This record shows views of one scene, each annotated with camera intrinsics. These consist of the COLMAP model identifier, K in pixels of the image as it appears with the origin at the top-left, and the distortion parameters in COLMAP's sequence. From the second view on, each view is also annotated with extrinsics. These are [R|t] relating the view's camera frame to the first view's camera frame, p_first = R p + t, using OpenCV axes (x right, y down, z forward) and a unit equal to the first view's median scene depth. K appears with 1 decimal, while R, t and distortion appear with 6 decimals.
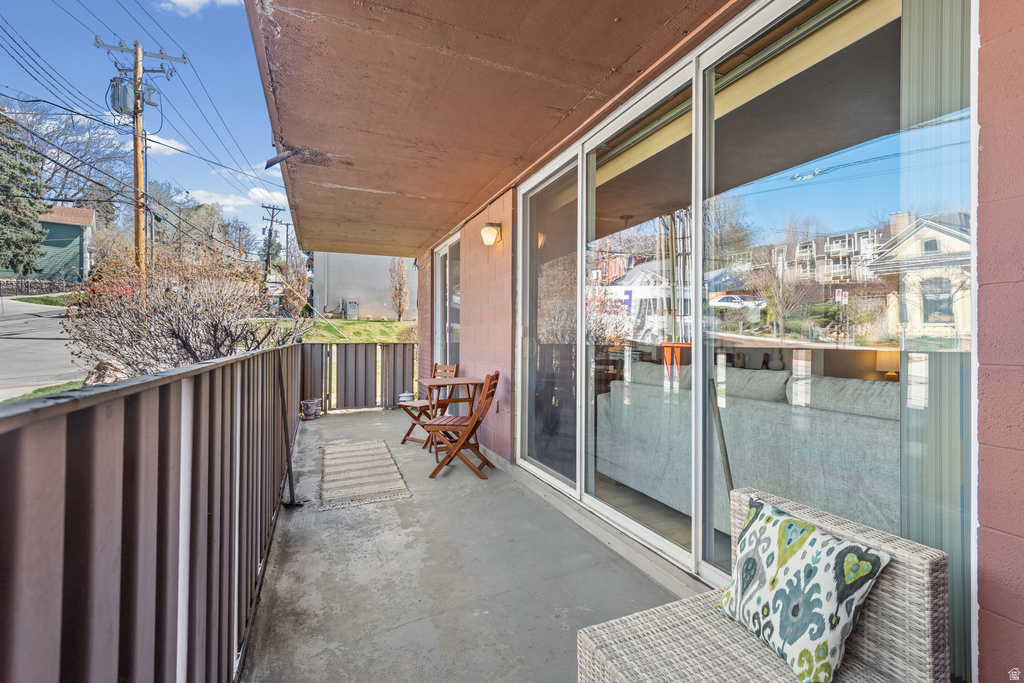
lens RADIAL K [[466.0, 0, 533.6], [0, 466.0, 344.8], [0, 0, 1]] dist [0.034981, -0.012996]
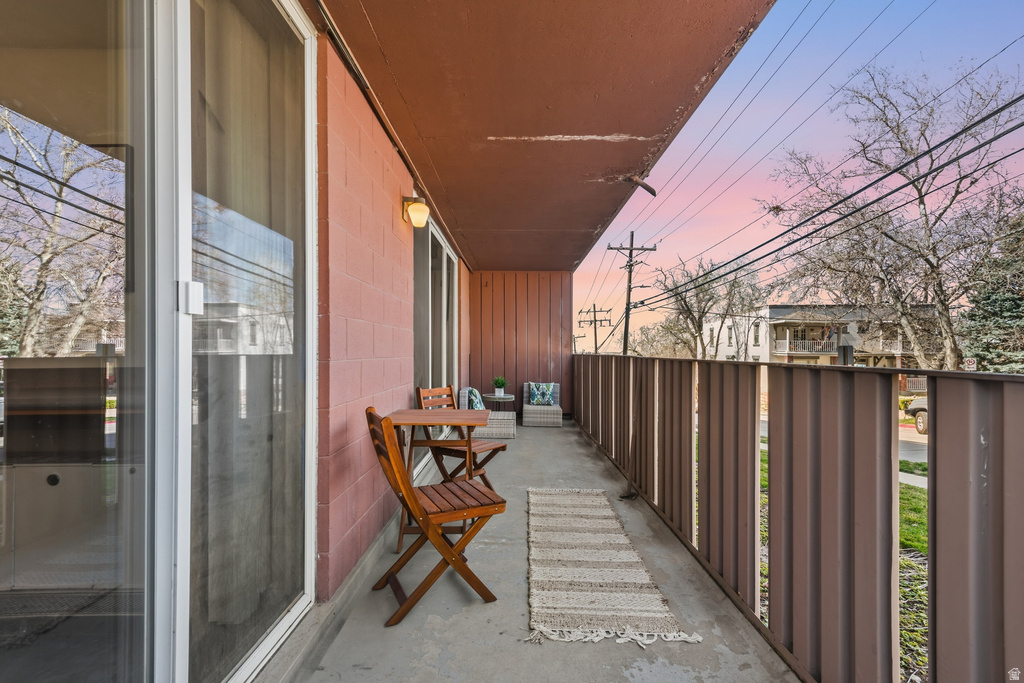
lens RADIAL K [[466.0, 0, 533.6], [0, 466.0, 344.8], [0, 0, 1]] dist [0.034981, -0.012996]
pose [[-0.924089, -0.007127, 0.382110, -0.649629], [-0.007108, 0.999974, 0.001461, -0.015356], [-0.382110, -0.001366, -0.924116, 1.892730]]
